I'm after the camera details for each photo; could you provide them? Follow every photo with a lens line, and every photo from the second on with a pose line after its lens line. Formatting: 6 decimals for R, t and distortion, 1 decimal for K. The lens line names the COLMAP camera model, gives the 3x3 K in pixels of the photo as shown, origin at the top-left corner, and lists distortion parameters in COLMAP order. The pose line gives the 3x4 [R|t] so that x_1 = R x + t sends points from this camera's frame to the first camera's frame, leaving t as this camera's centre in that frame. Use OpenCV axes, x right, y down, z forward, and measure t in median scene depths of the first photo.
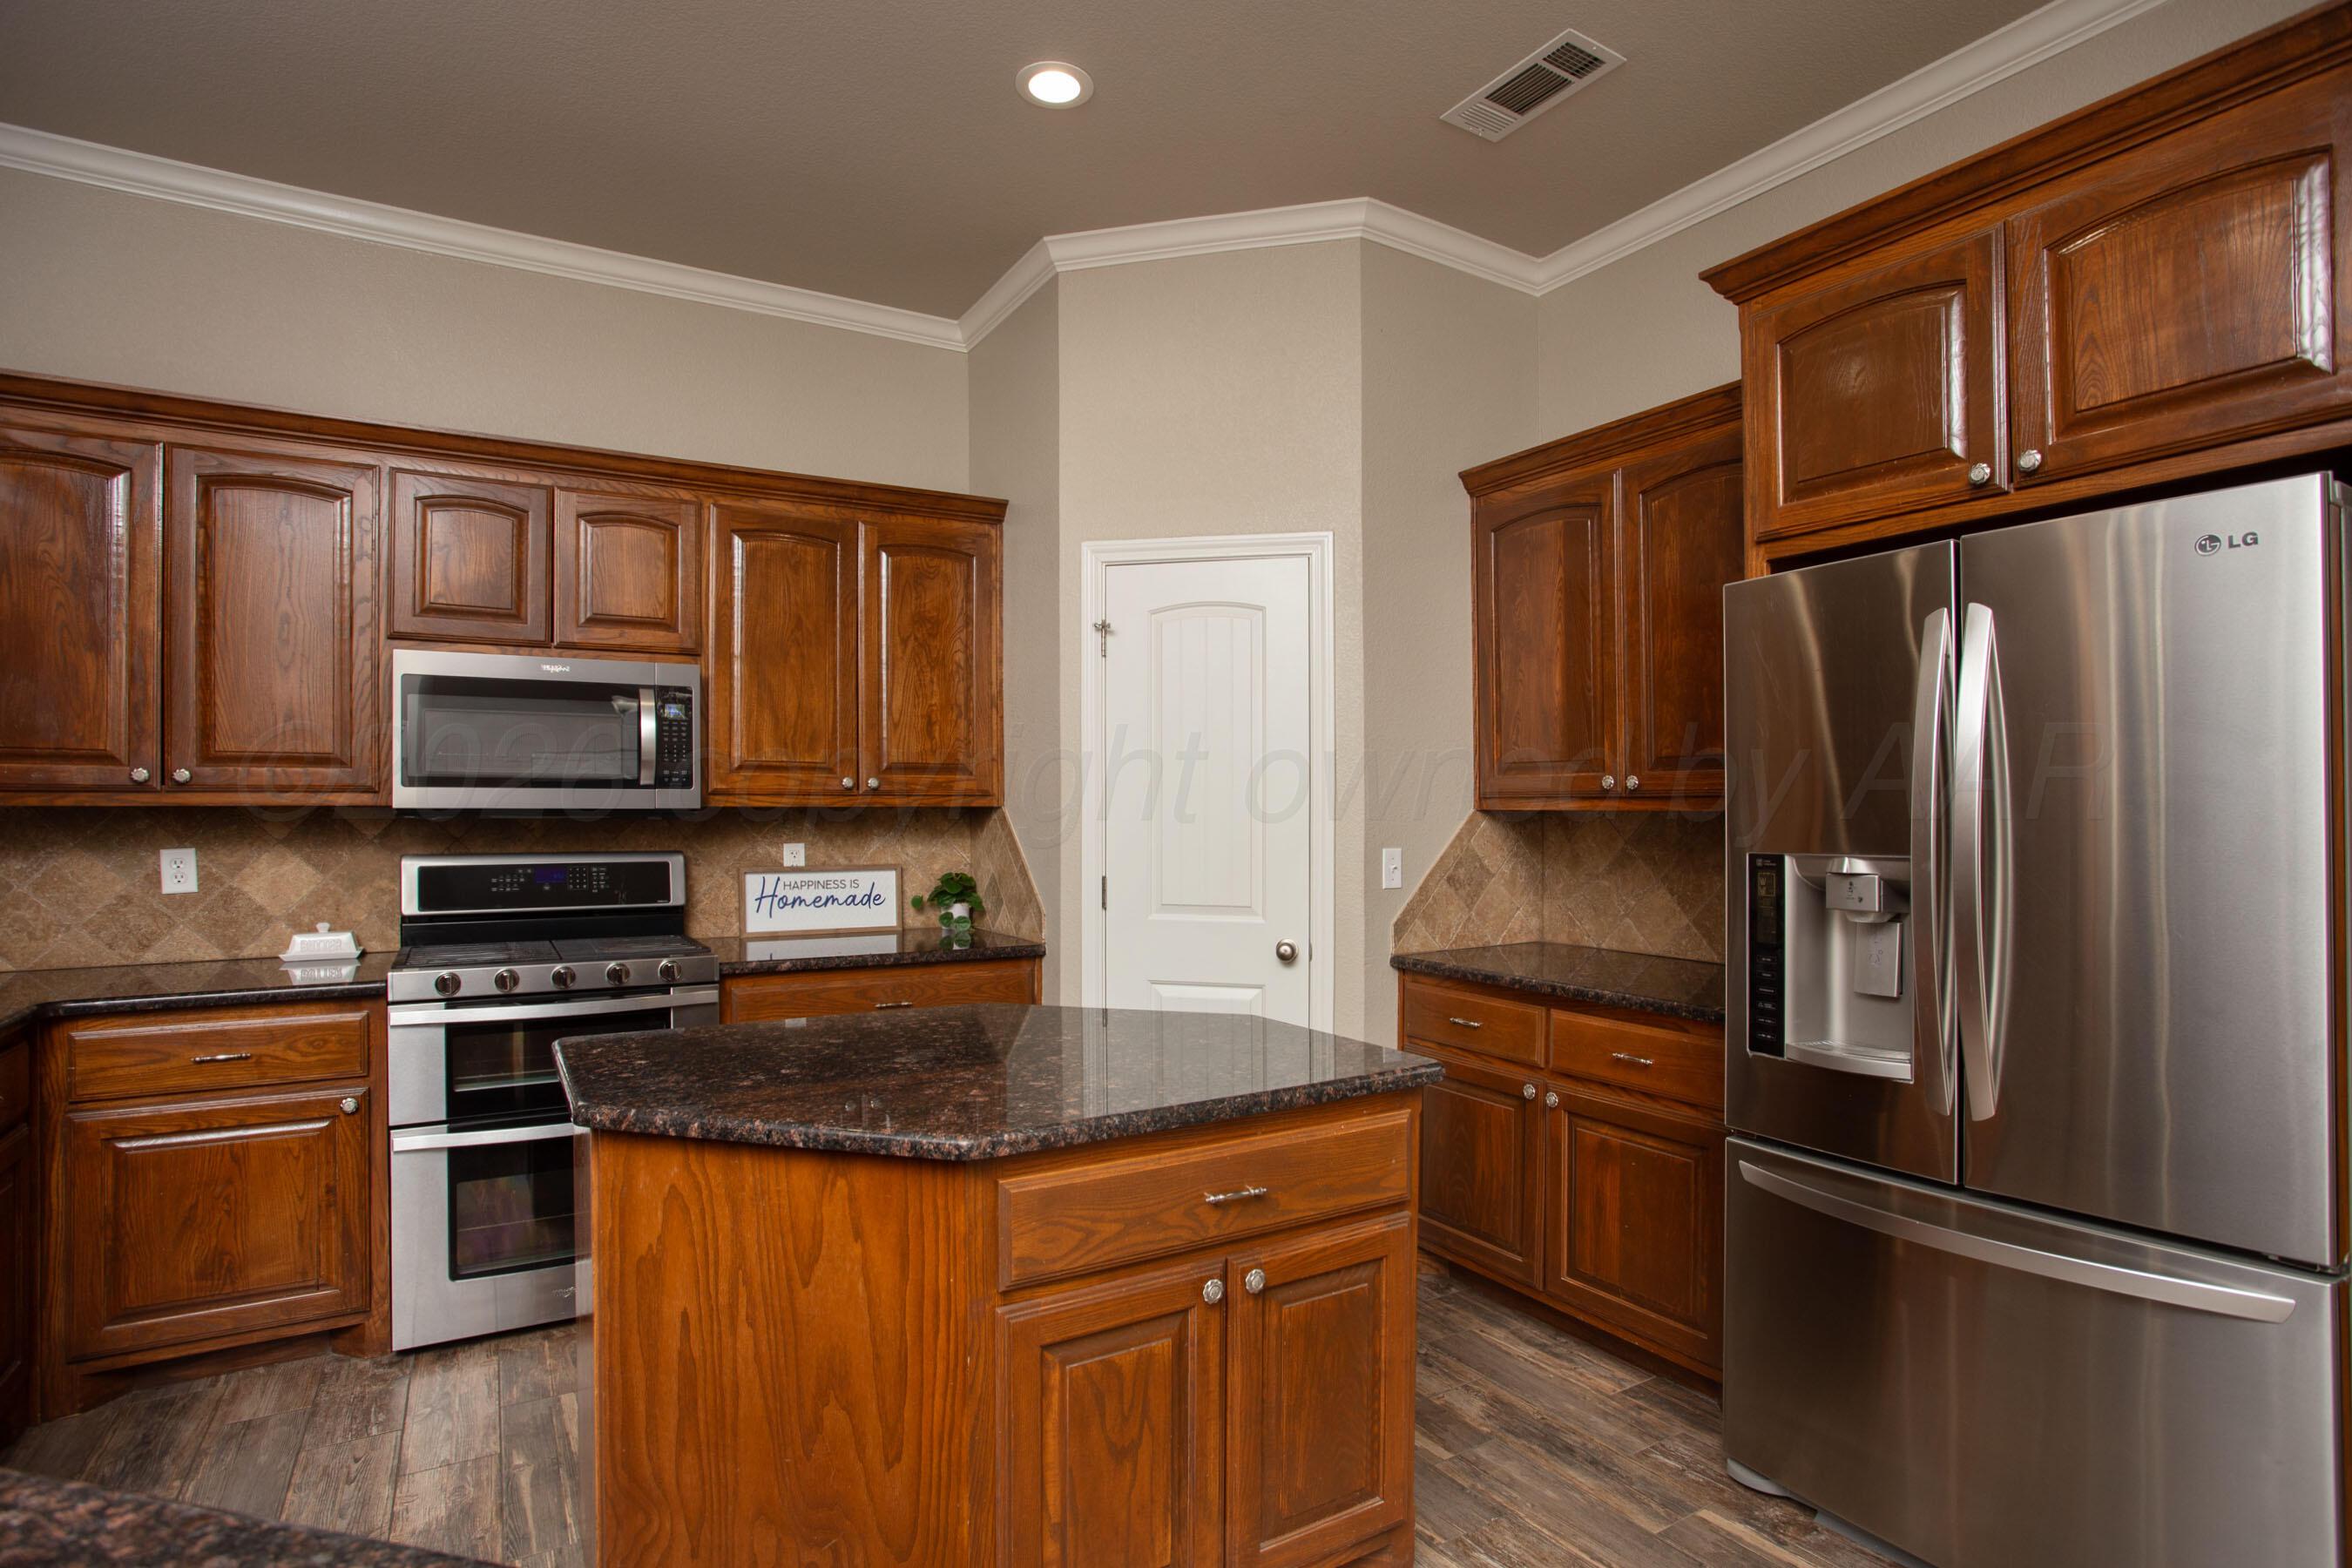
lens RADIAL K [[1191.8, 0, 1176.0], [0, 1191.8, 784.0], [0, 0, 1]] dist [-0.053270, 0.017193]
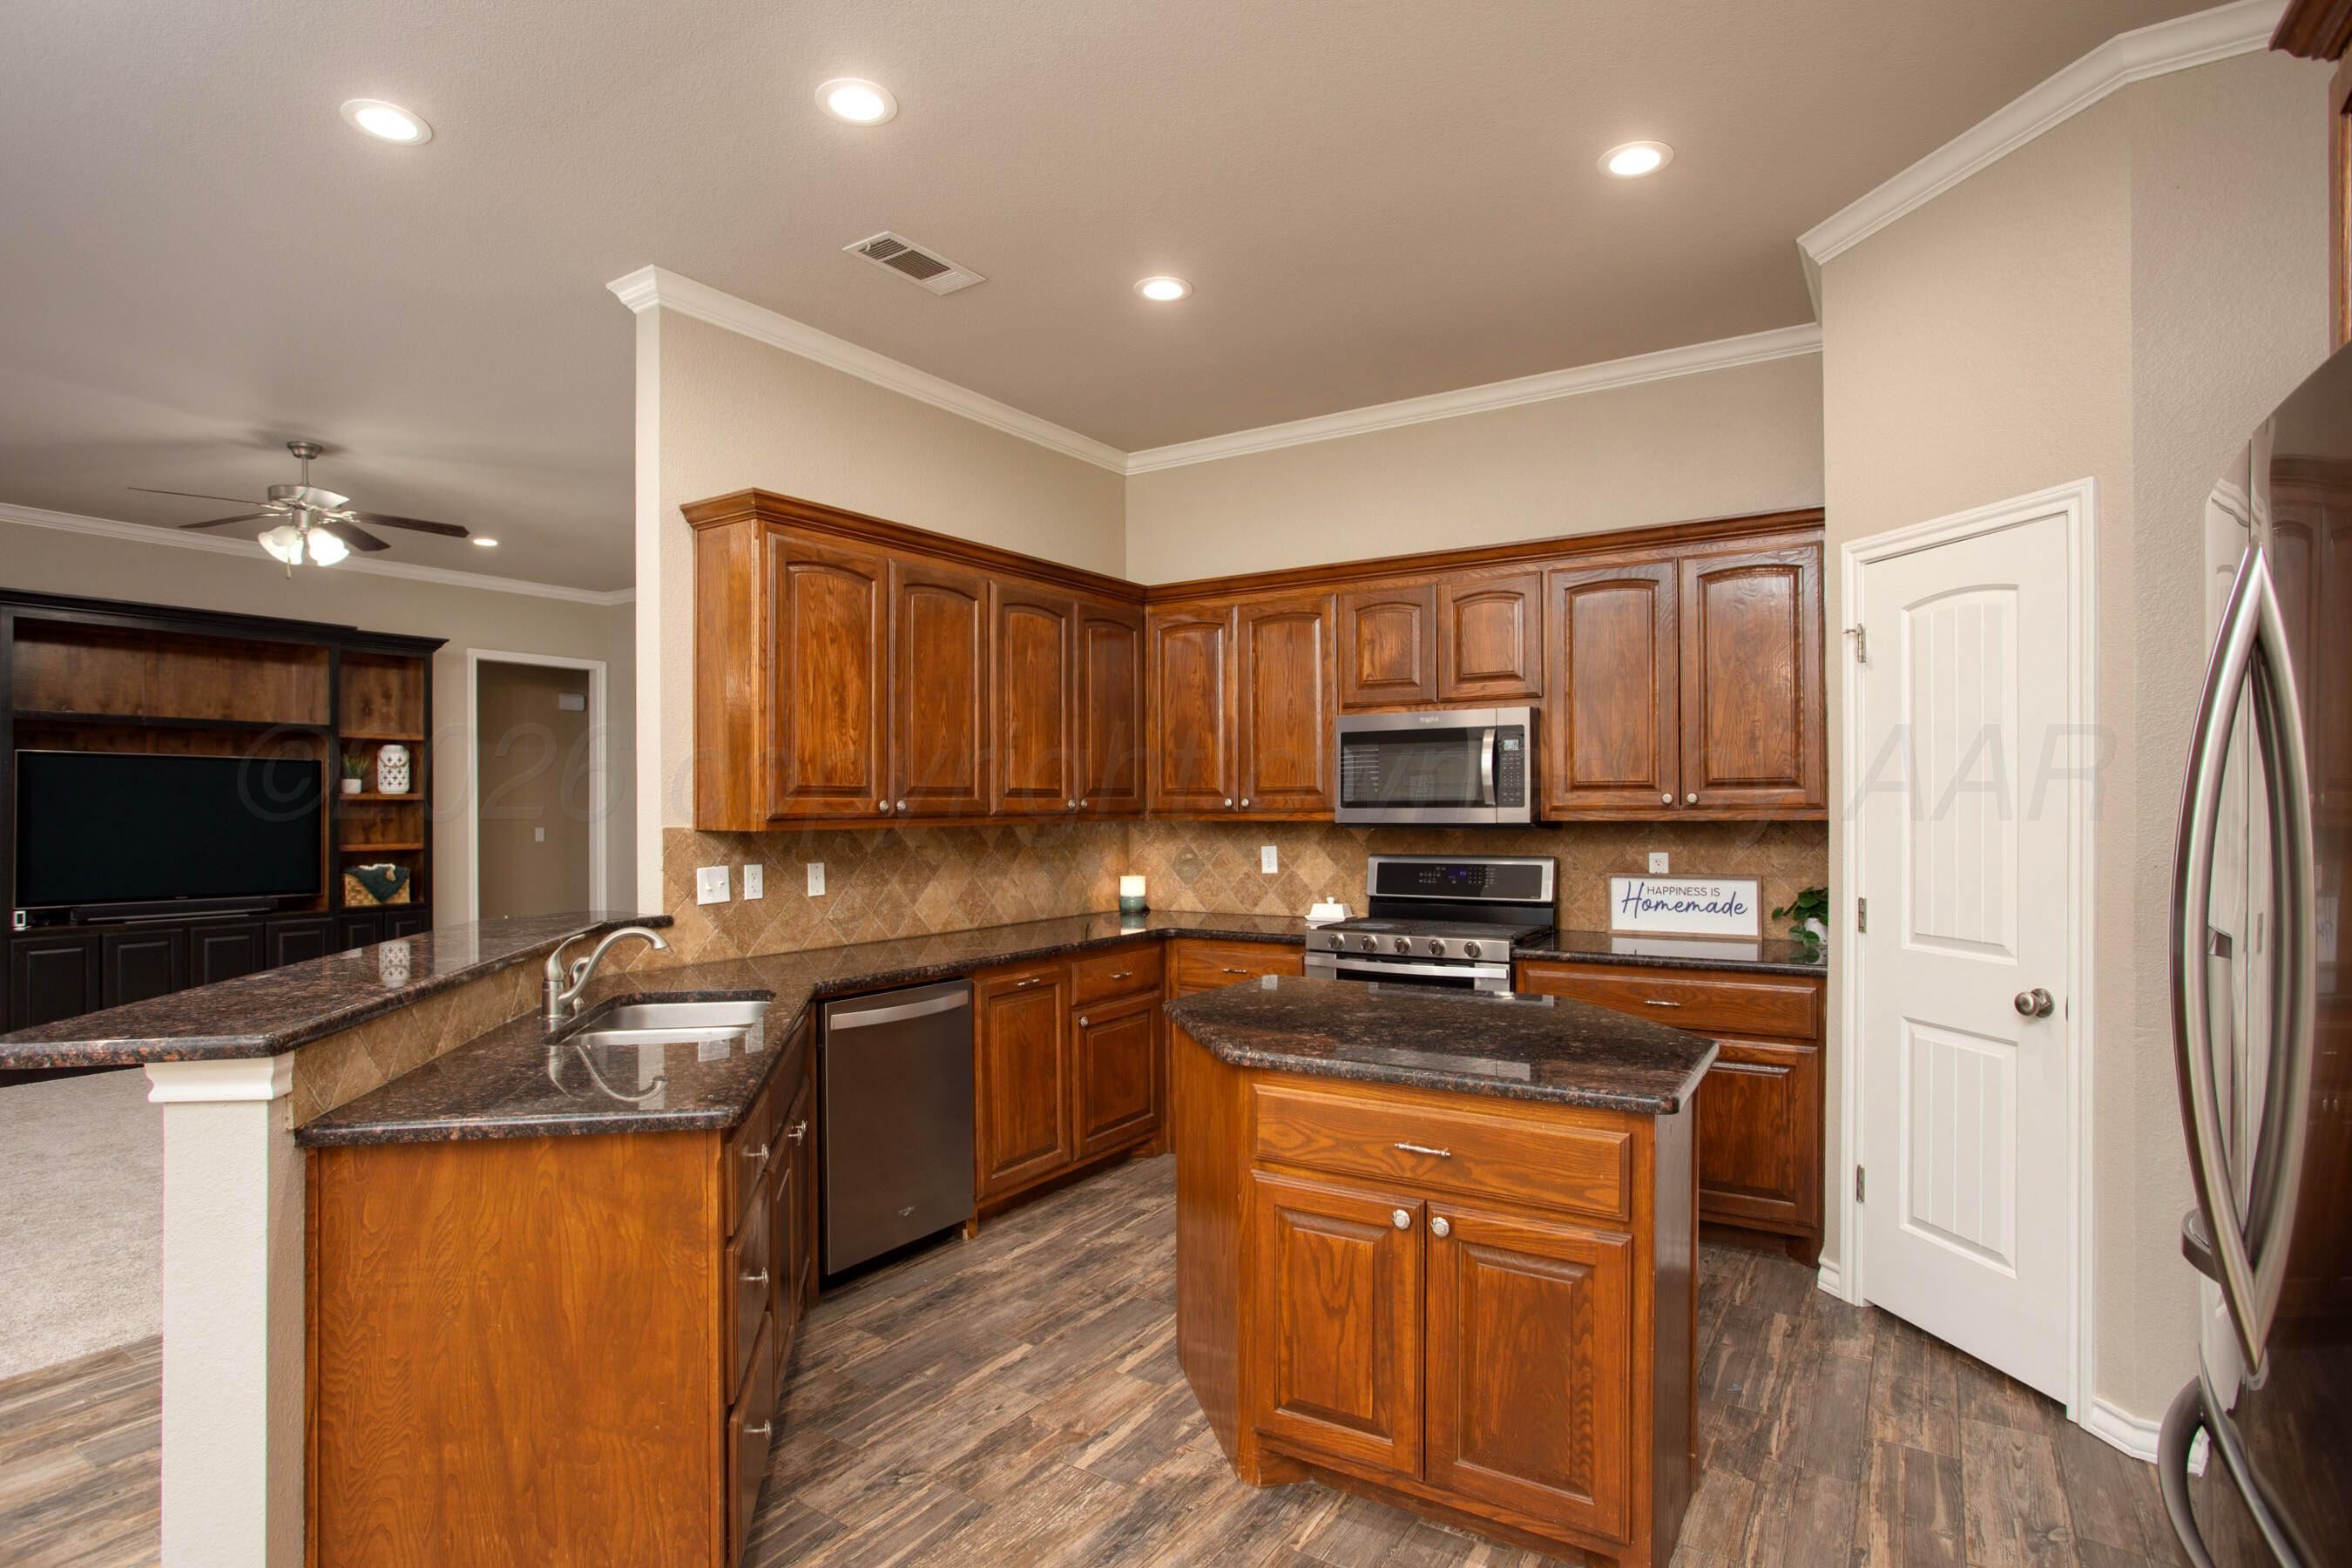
lens RADIAL K [[1223.5, 0, 1197.2], [0, 1223.5, 818.0], [0, 0, 1]] dist [-0.044640, 0.028083]
pose [[0.440617, 0.002637, -0.897691, 0.622309], [0.024660, 0.999583, 0.015041, -0.011980], [0.897356, -0.028764, 0.440368, 0.142035]]
